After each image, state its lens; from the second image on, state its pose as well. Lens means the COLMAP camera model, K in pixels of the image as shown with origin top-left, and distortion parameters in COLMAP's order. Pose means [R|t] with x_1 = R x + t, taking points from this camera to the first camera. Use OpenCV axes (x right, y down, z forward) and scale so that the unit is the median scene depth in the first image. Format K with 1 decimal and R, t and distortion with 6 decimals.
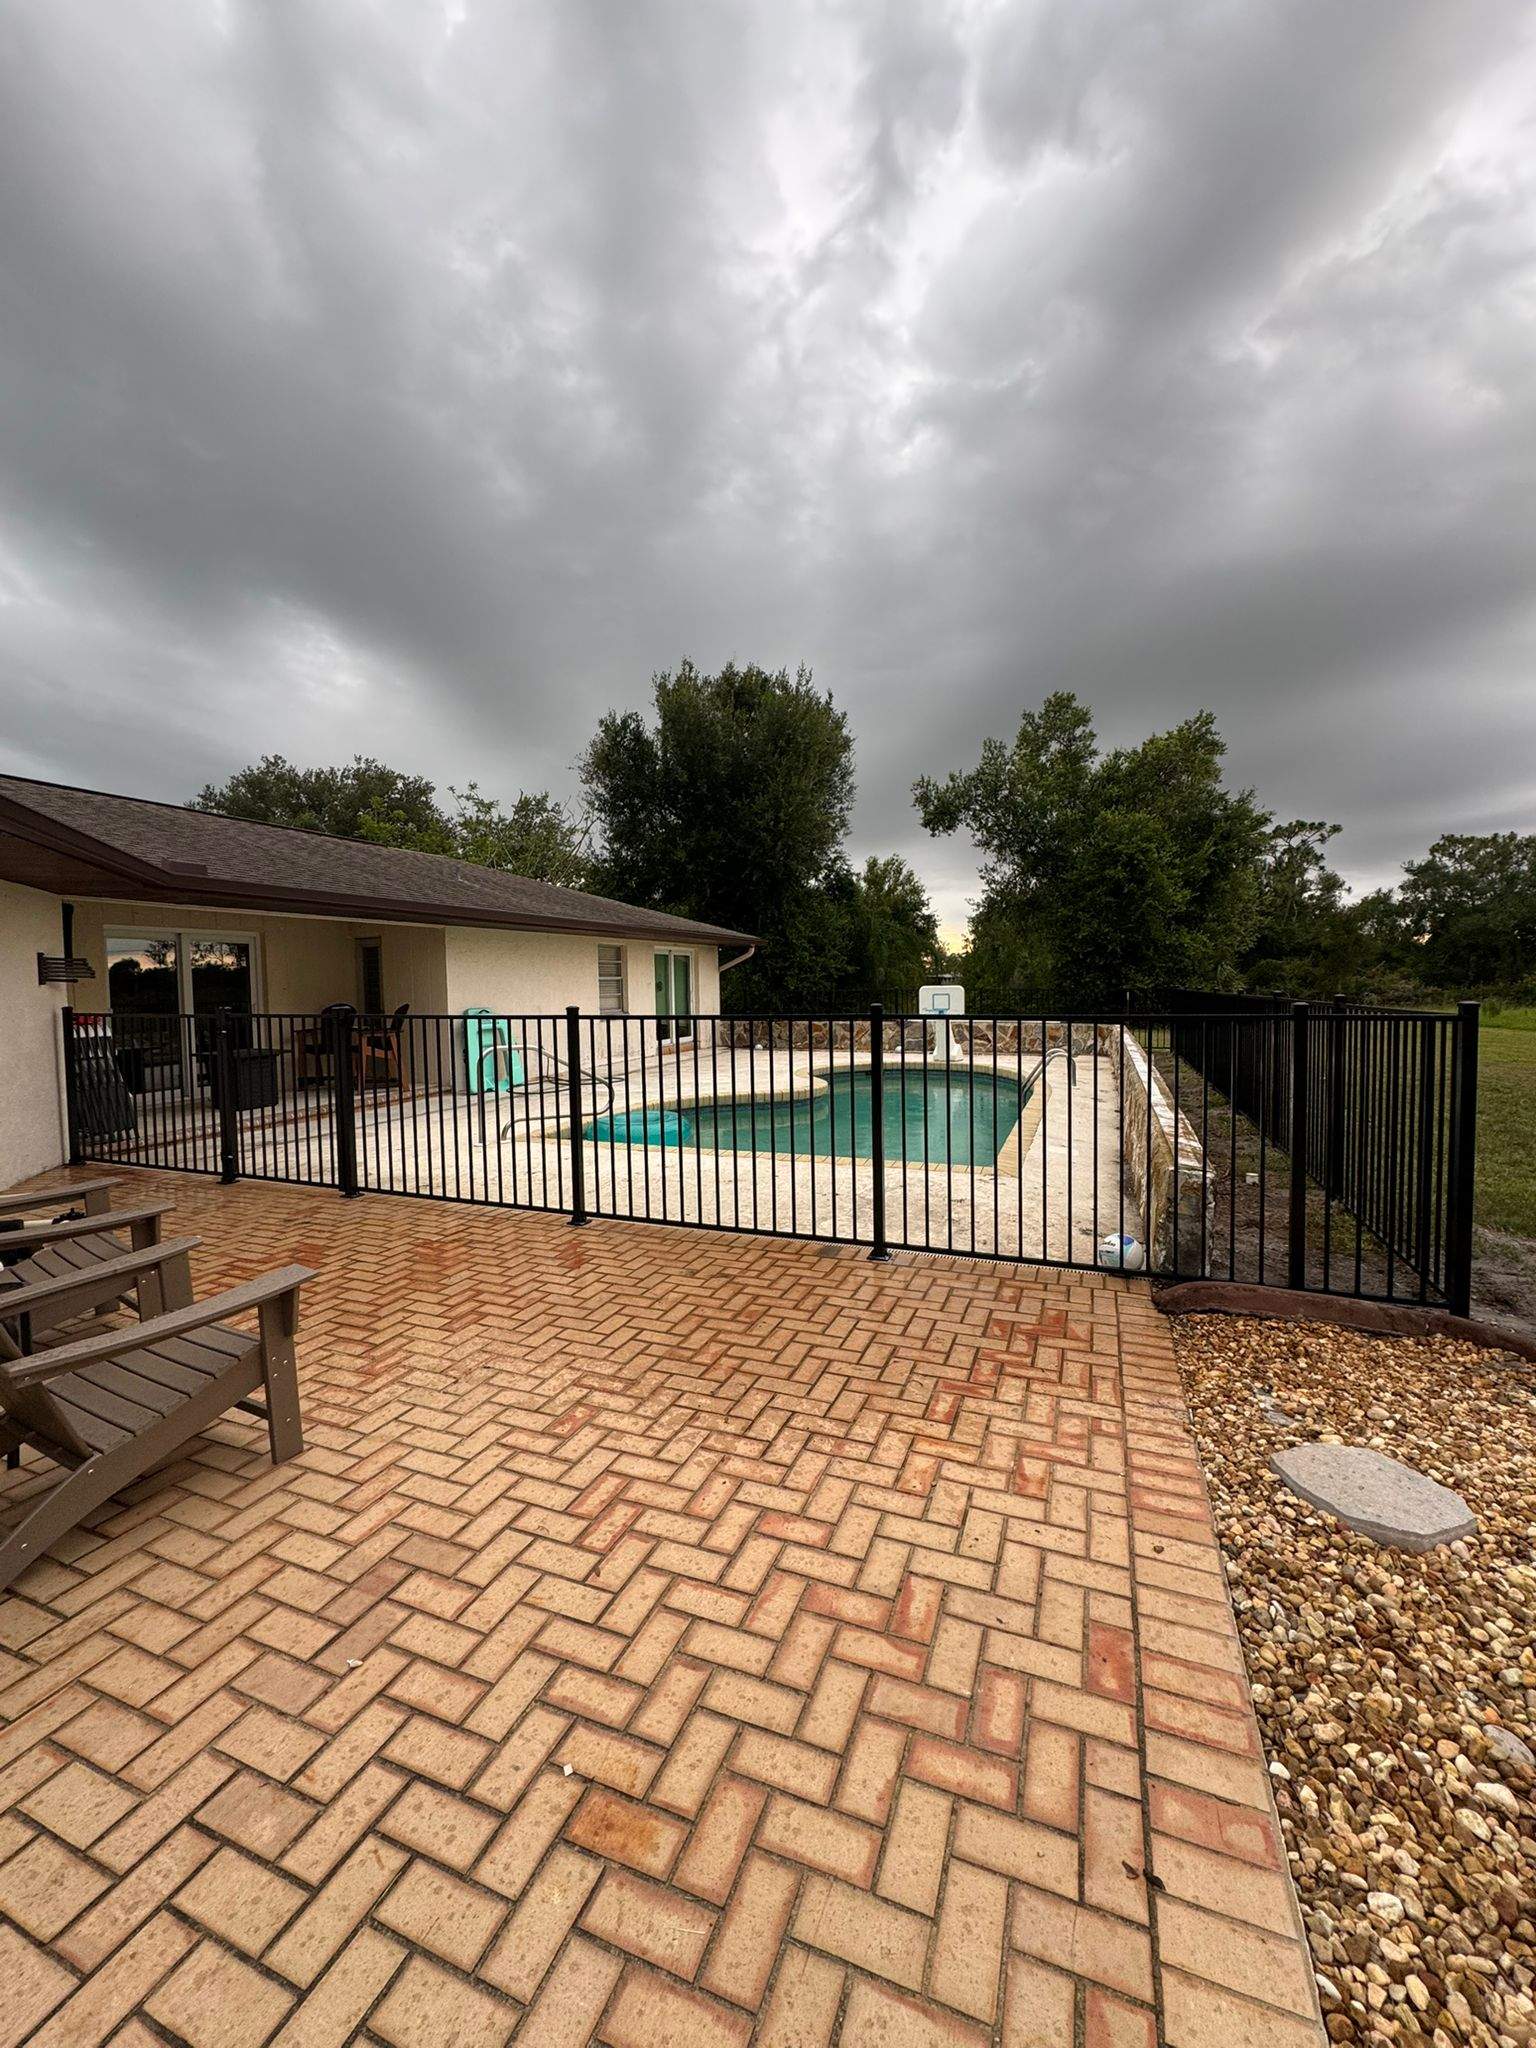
lens RADIAL K [[802.0, 0, 768.0], [0, 802.0, 1024.0], [0, 0, 1]] dist [0.008453, -0.000248]
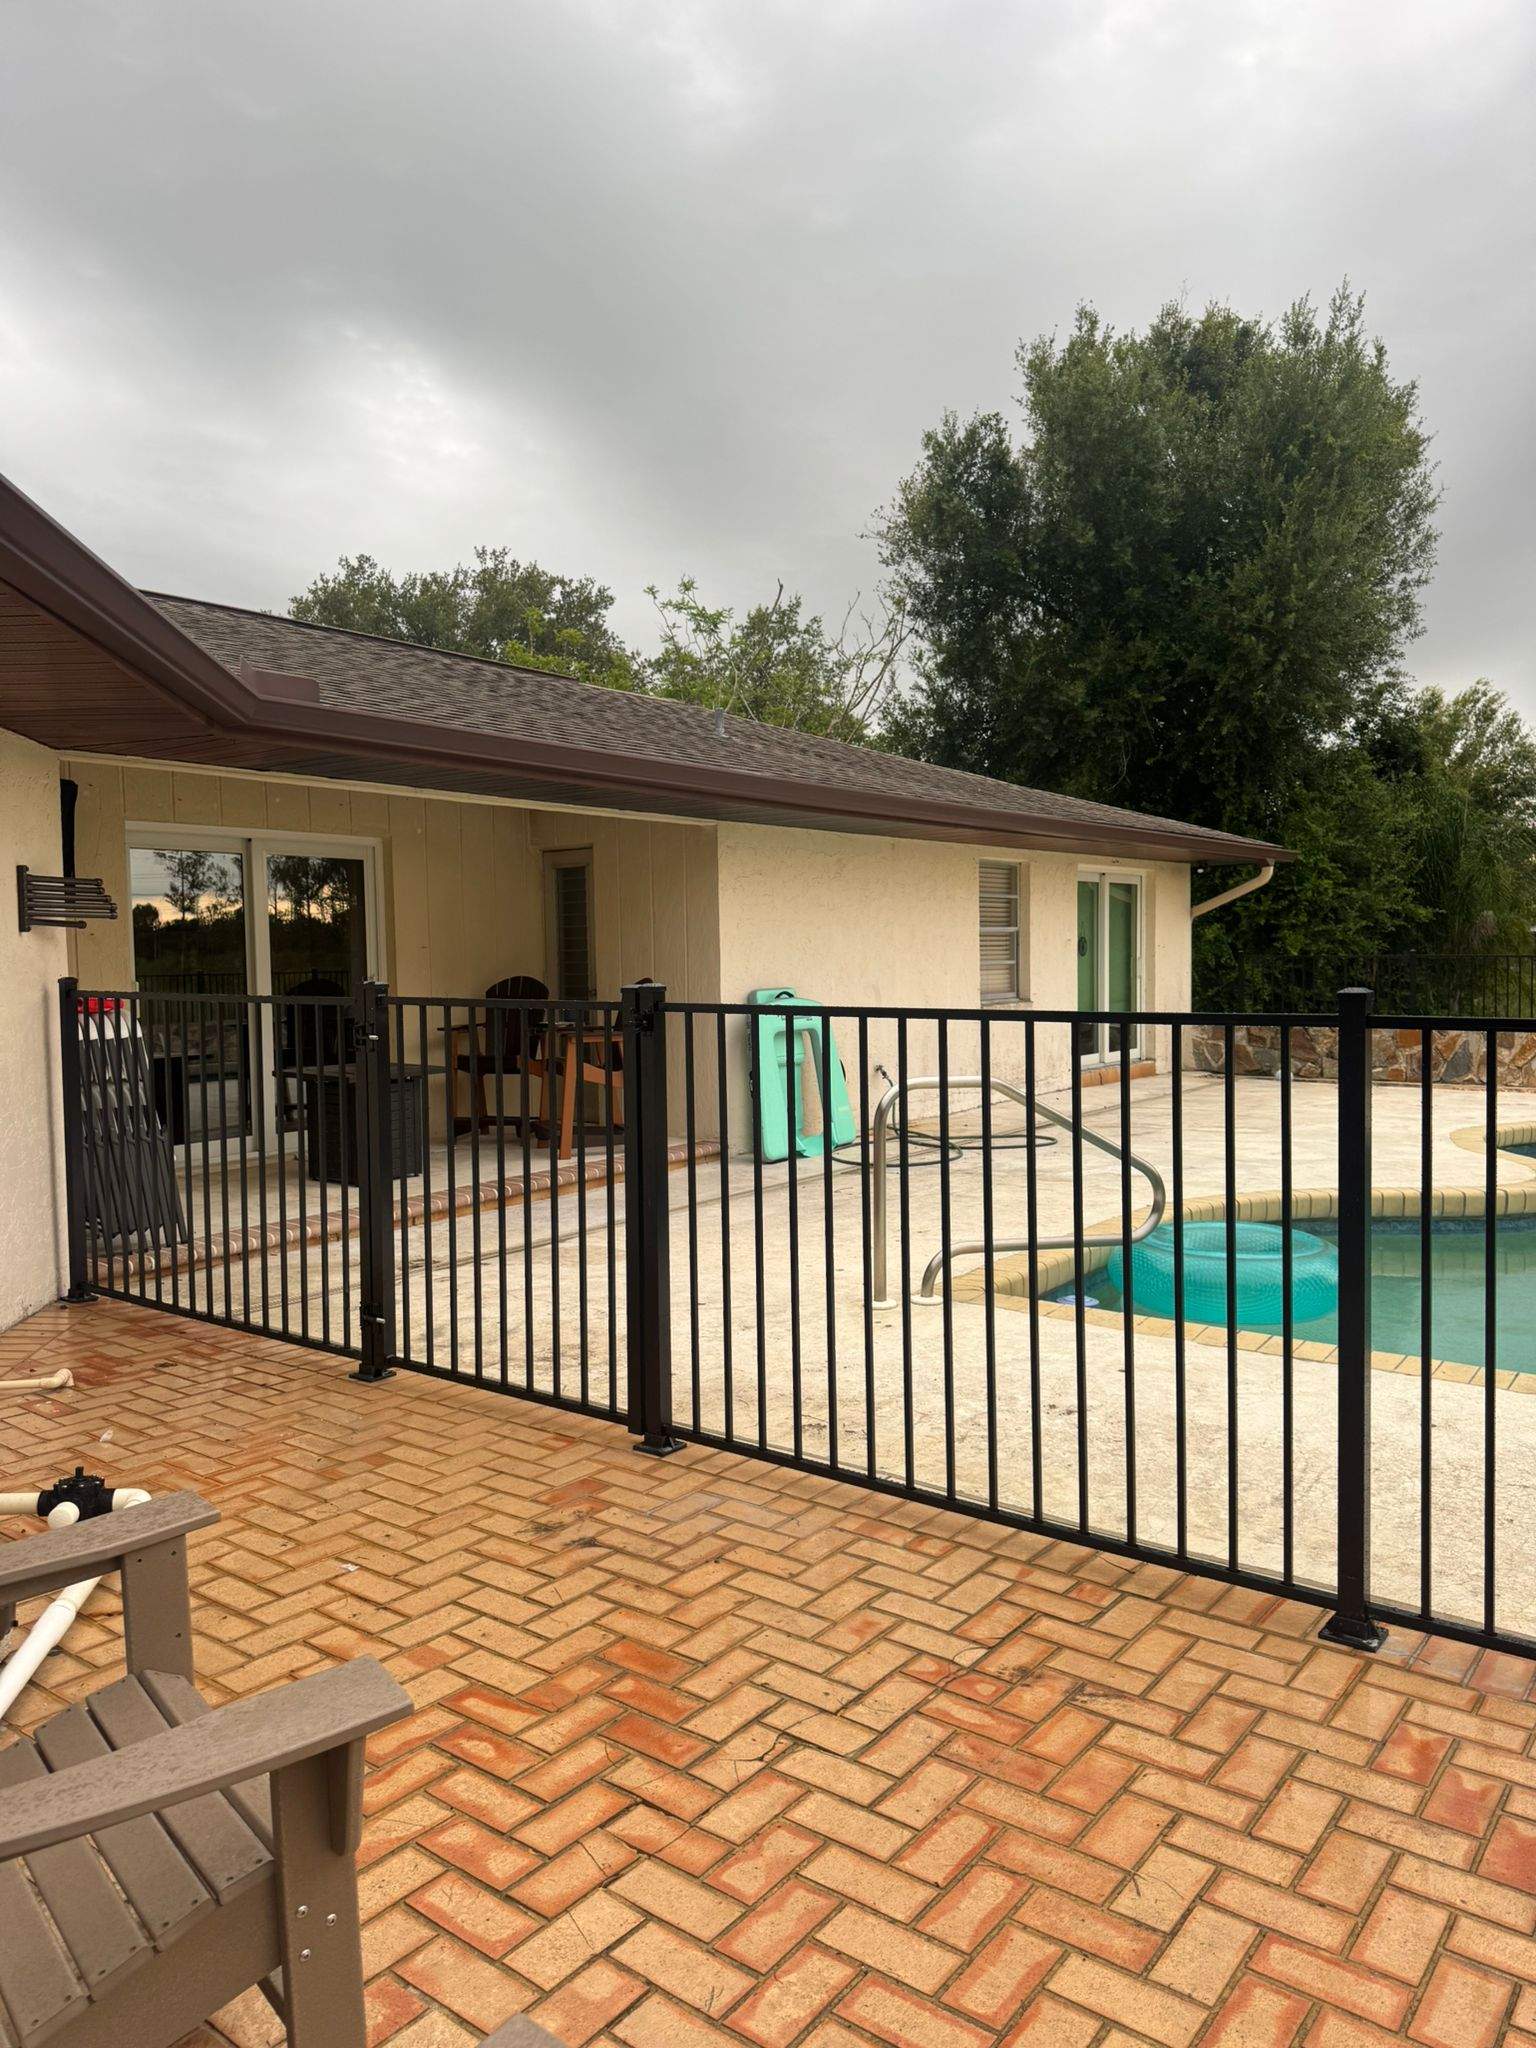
lens RADIAL K [[1419.6, 0, 774.0], [0, 1419.6, 1062.3], [0, 0, 1]] dist [0.087608, -0.171490]
pose [[0.966562, 0.020139, -0.255642, -0.093182], [-0.012646, 0.999442, 0.030921, -0.001060], [0.256122, -0.026654, 0.966277, 0.107719]]
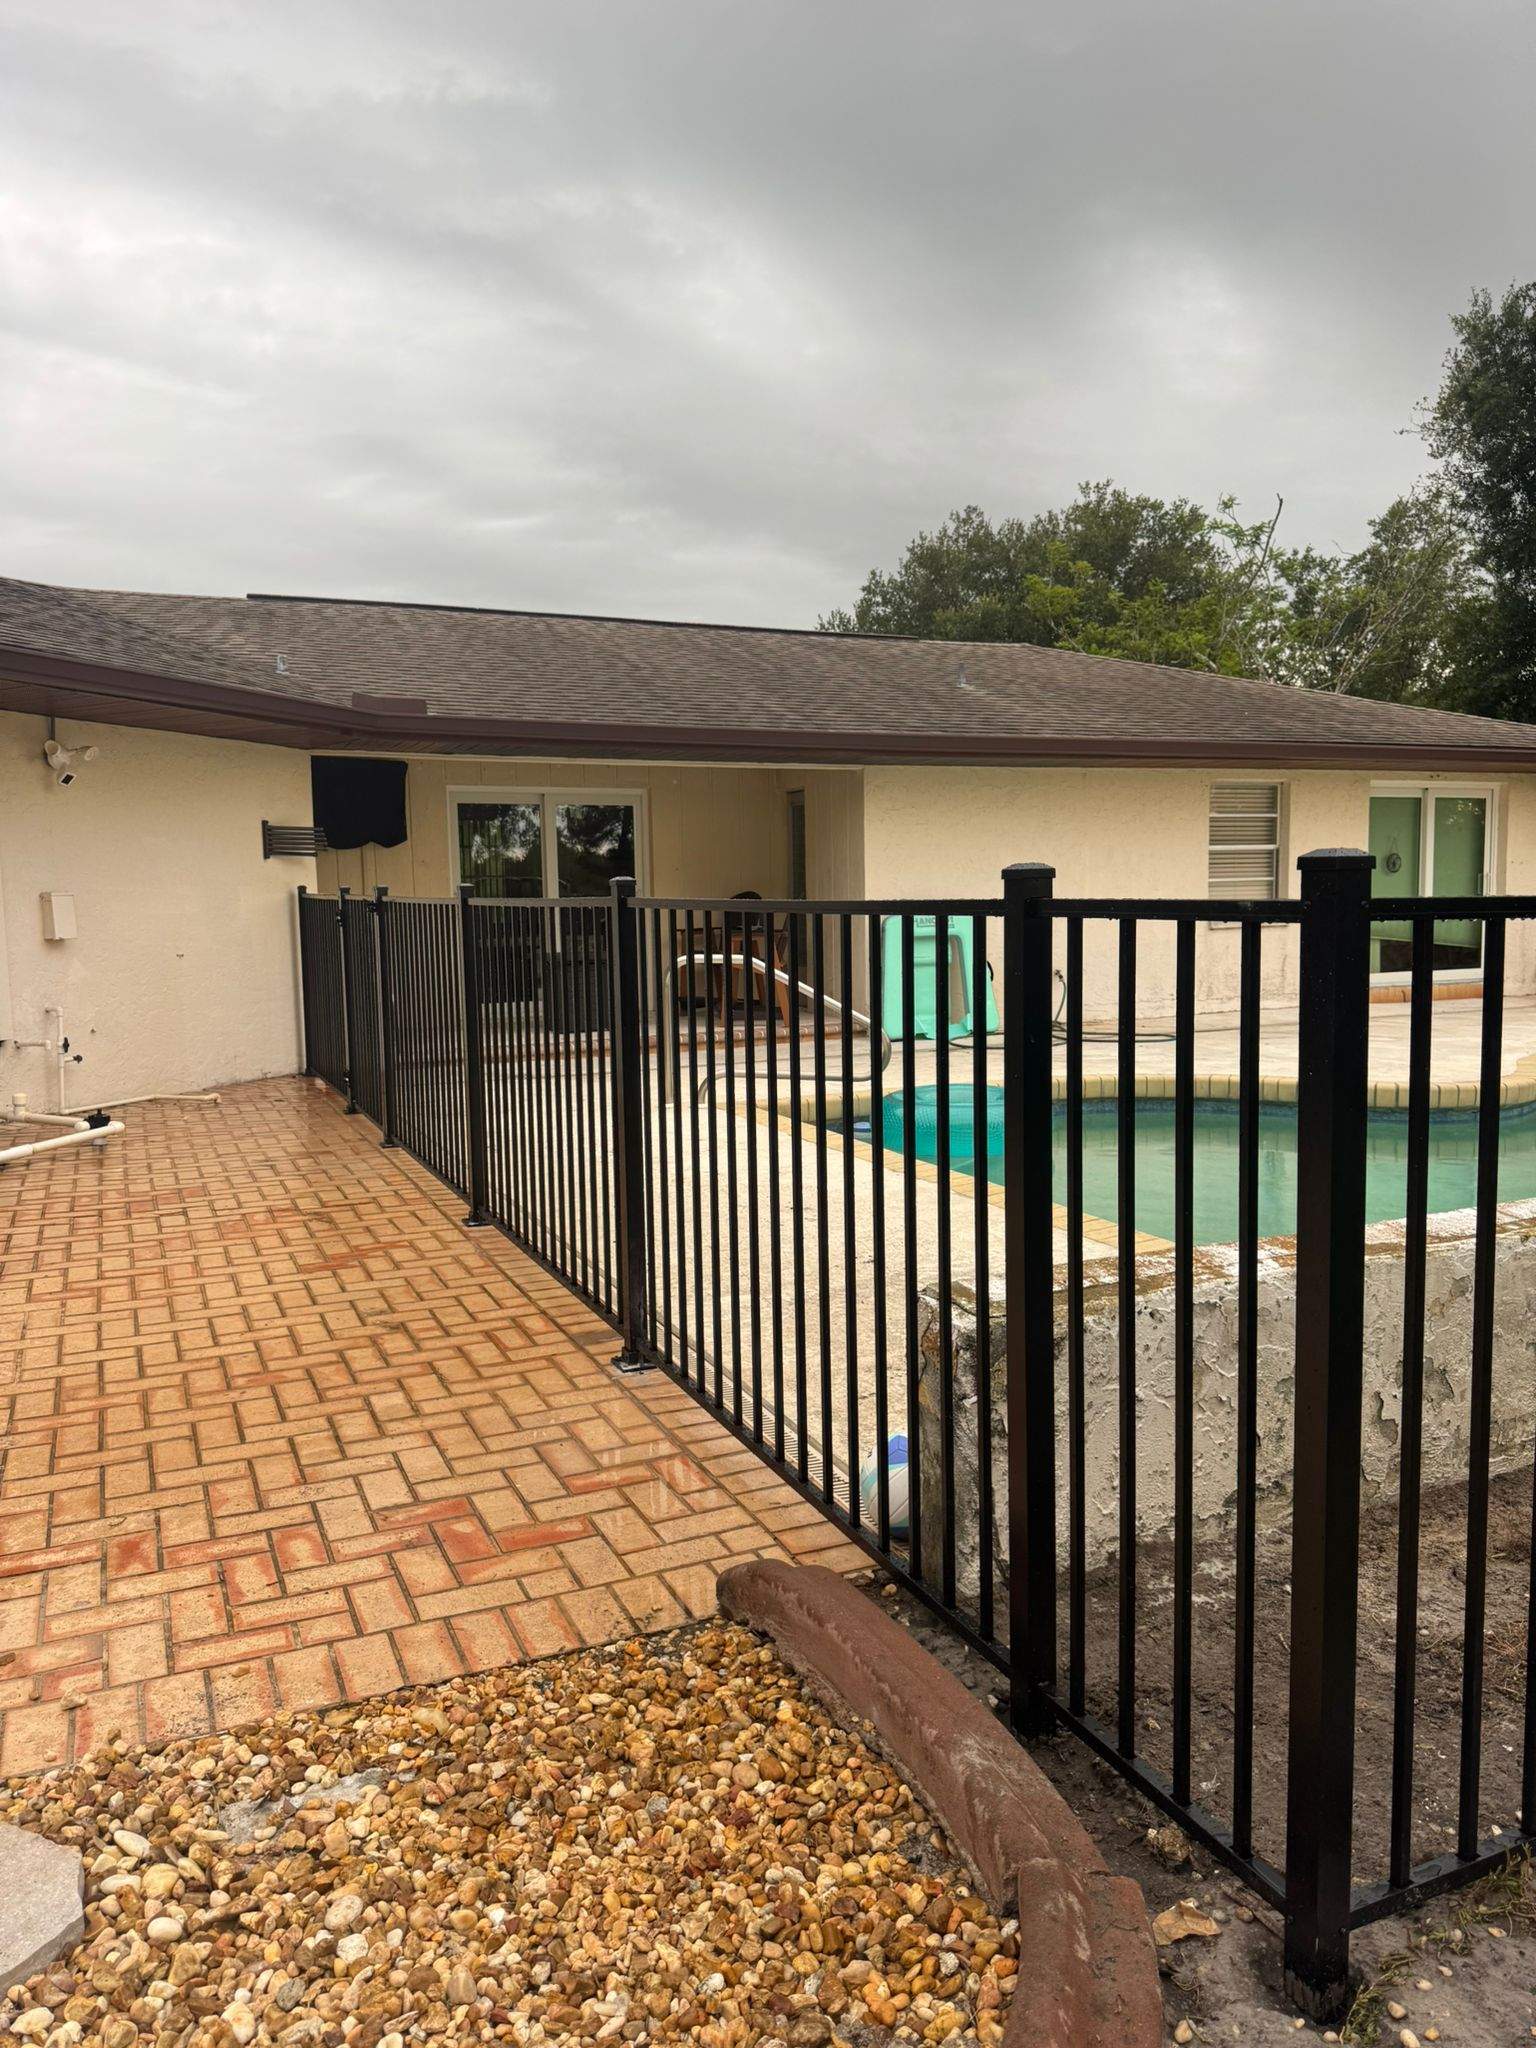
lens RADIAL K [[1437.0, 0, 785.1], [0, 1437.0, 1045.2], [0, 0, 1]] dist [0.002889, -0.000729]
pose [[0.722628, 0.081181, -0.686453, 0.211749], [-0.030755, 0.995872, 0.085398, 0.000440], [0.690552, -0.040600, 0.722142, 0.104303]]
